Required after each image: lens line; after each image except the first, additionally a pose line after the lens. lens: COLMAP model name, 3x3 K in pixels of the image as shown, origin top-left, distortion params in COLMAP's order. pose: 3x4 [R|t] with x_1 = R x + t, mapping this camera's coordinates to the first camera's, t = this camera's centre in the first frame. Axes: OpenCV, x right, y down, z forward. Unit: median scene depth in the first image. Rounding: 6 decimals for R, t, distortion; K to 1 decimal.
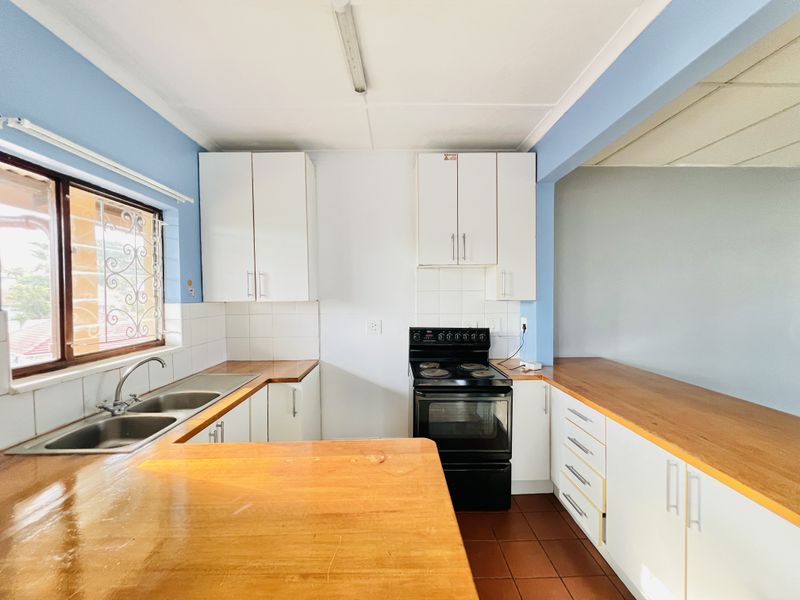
lens RADIAL K [[320.1, 0, 399.2], [0, 320.1, 301.6], [0, 0, 1]] dist [-0.000440, -0.000098]
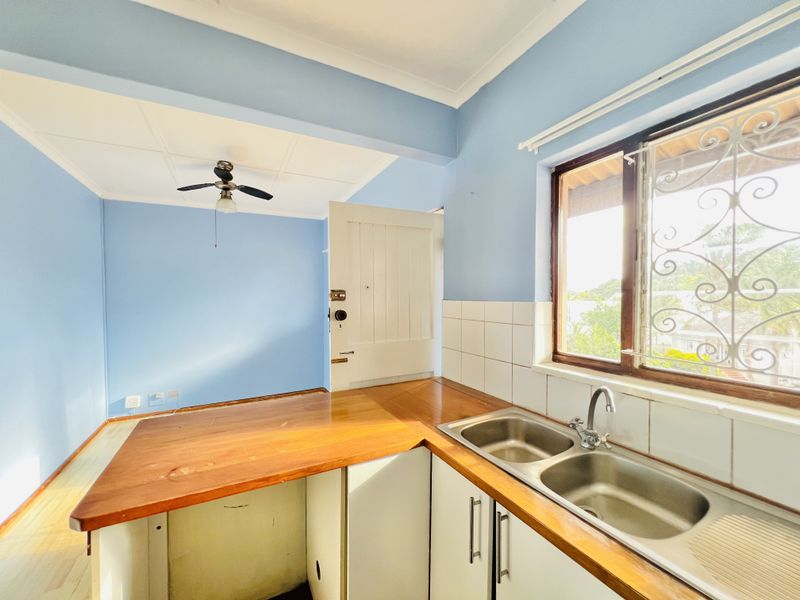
lens RADIAL K [[320.1, 0, 399.2], [0, 320.1, 301.6], [0, 0, 1]] dist [-0.000440, -0.000098]
pose [[-0.891629, 0.019873, -0.452331, -0.111017], [0.003482, 0.999308, 0.037040, -0.010995], [0.452754, 0.031451, -0.891081, 1.032939]]
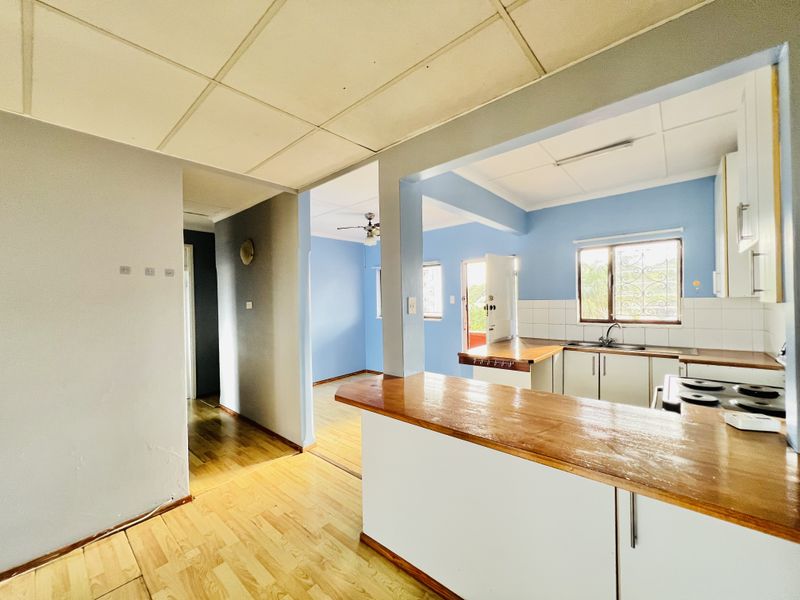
lens RADIAL K [[320.1, 0, 399.2], [0, 320.1, 301.6], [0, 0, 1]] dist [-0.000440, -0.000098]
pose [[-0.665888, 0.024412, -0.745653, 1.332861], [0.008996, 0.999655, 0.024693, -0.025701], [0.745998, 0.009735, -0.665877, 1.012217]]
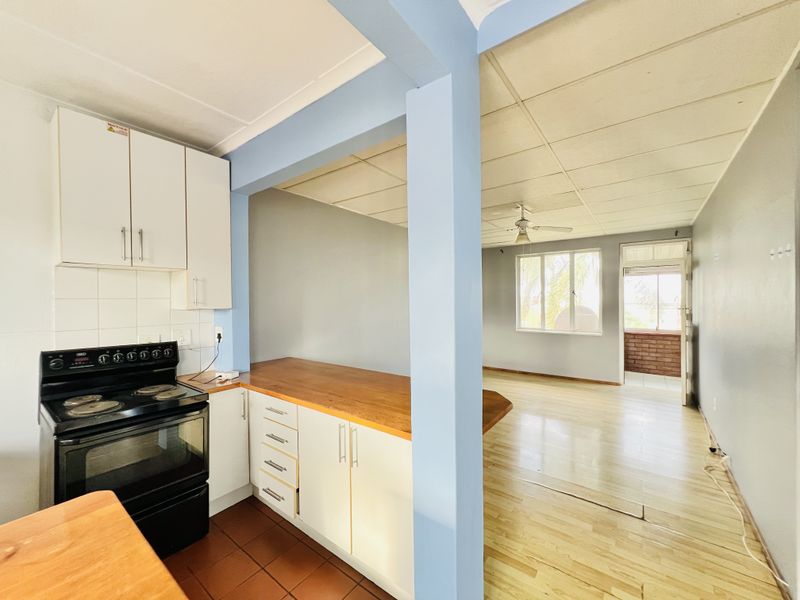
lens RADIAL K [[320.1, 0, 399.2], [0, 320.1, 301.6], [0, 0, 1]] dist [-0.000440, -0.000098]
pose [[0.619044, -0.002930, 0.785351, -0.036285], [0.022679, 0.999643, -0.014147, 0.000799], [-0.785029, 0.026568, 0.618889, -0.028336]]
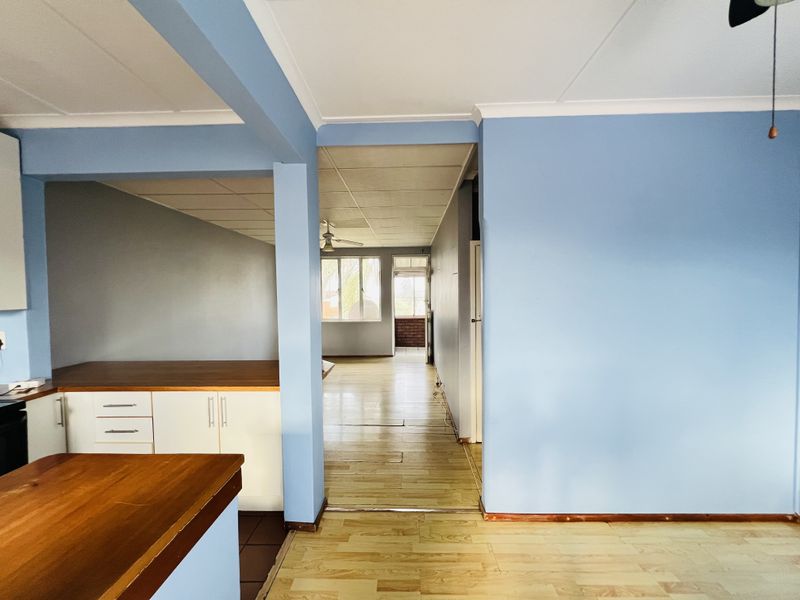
lens RADIAL K [[320.1, 0, 399.2], [0, 320.1, 301.6], [0, 0, 1]] dist [-0.000440, -0.000098]
pose [[0.042958, -0.022945, 0.998813, -0.455805], [0.033365, 0.999212, 0.021519, -0.010807], [-0.998520, 0.032401, 0.043690, -0.061319]]
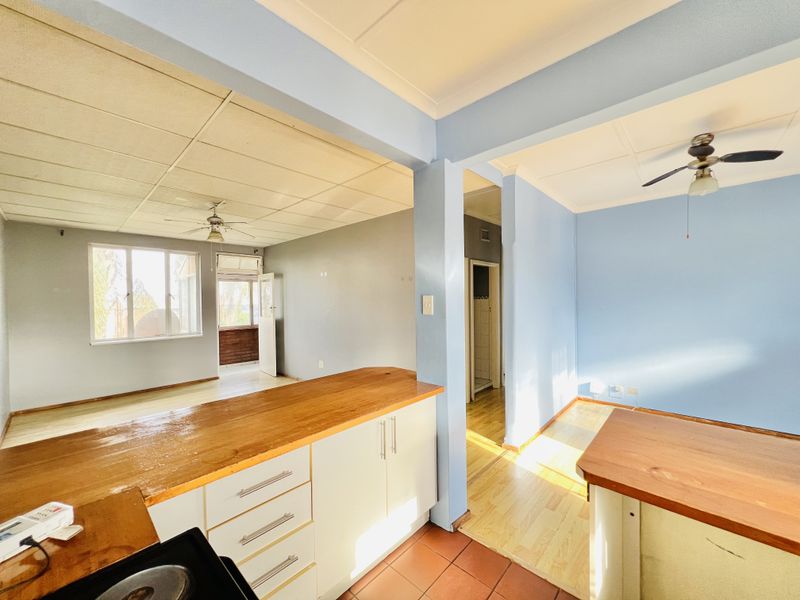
lens RADIAL K [[320.1, 0, 399.2], [0, 320.1, 301.6], [0, 0, 1]] dist [-0.000440, -0.000098]
pose [[-0.722990, 0.008636, 0.690804, -0.080687], [0.033662, 0.999175, 0.022740, -0.021034], [-0.690038, 0.039695, -0.722684, 1.072508]]
